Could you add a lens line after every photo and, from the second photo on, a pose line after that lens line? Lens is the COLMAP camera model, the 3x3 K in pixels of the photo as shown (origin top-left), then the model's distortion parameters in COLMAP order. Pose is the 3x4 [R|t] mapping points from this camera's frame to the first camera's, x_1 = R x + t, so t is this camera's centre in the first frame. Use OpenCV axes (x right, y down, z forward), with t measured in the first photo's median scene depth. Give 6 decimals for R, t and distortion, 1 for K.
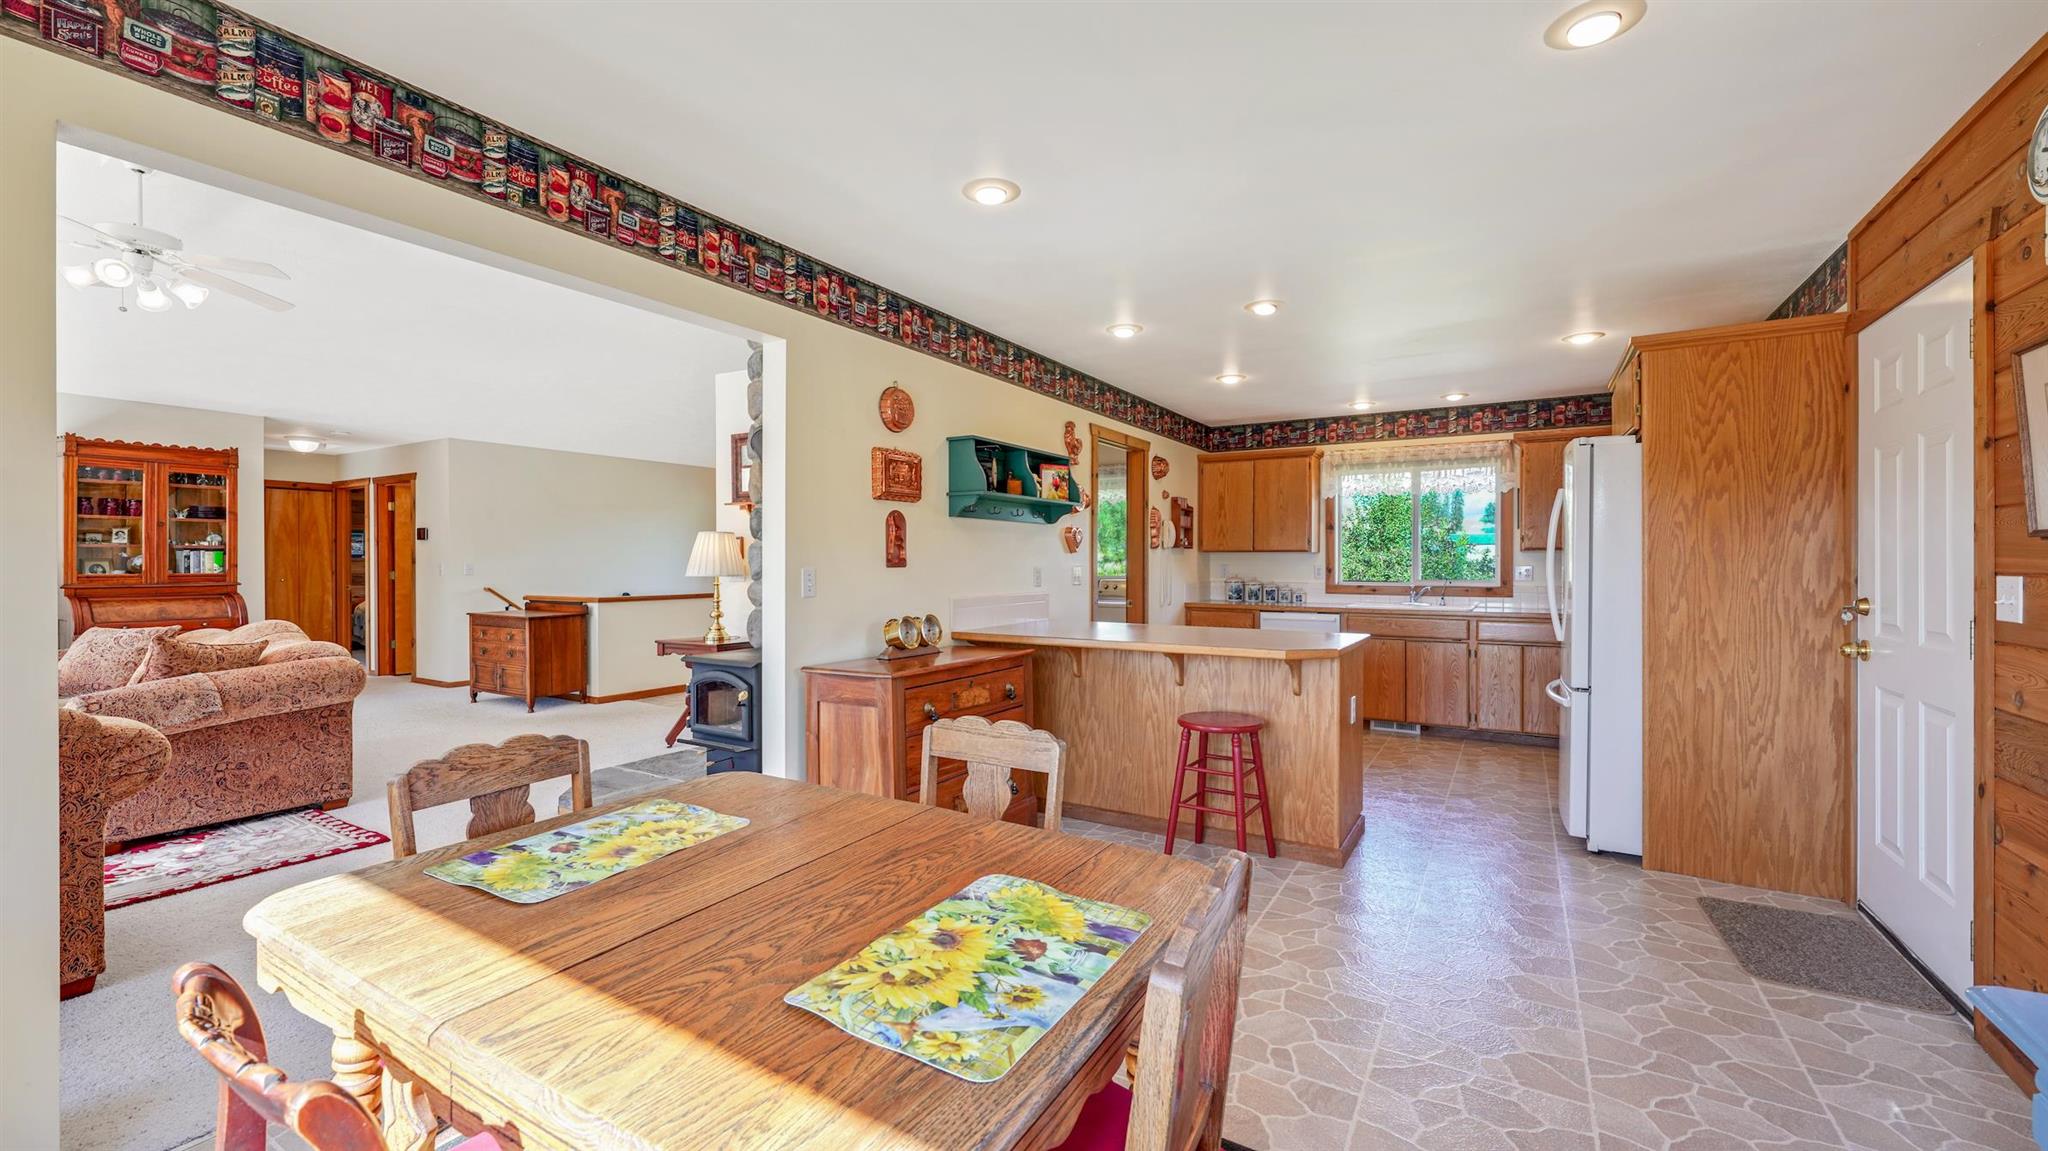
lens RADIAL K [[812.9, 0, 1024.4], [0, 812.9, 566.3], [0, 0, 1]] dist [-0.003116, 0.000068]
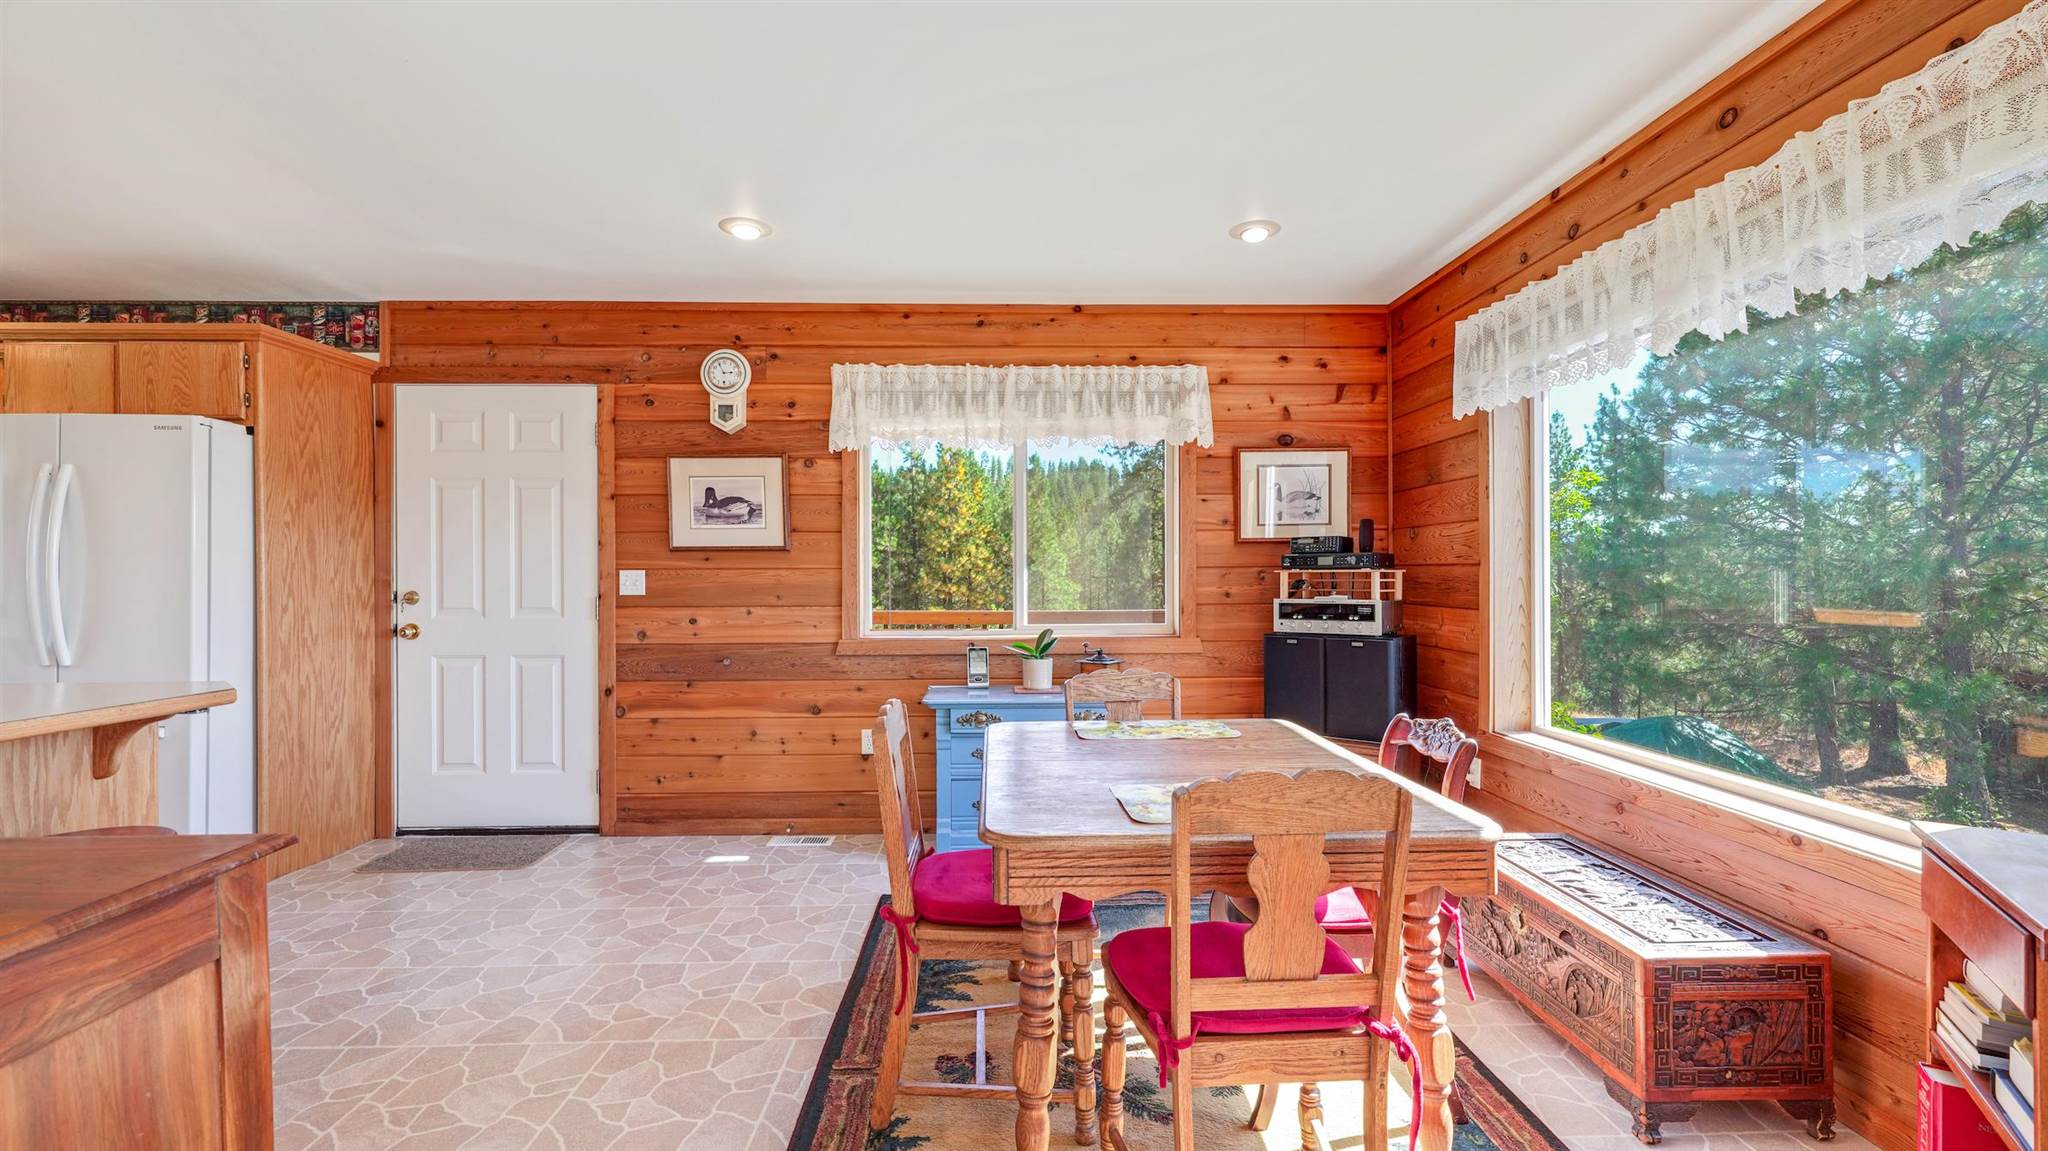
lens RADIAL K [[881.8, 0, 1026.8], [0, 881.8, 565.9], [0, 0, 1]] dist [0.001963, 0.000088]
pose [[-0.546764, 0.010472, 0.837222, -0.527060], [0.008400, 0.999940, -0.007021, 0.012902], [-0.837245, 0.003194, -0.546819, 0.722476]]
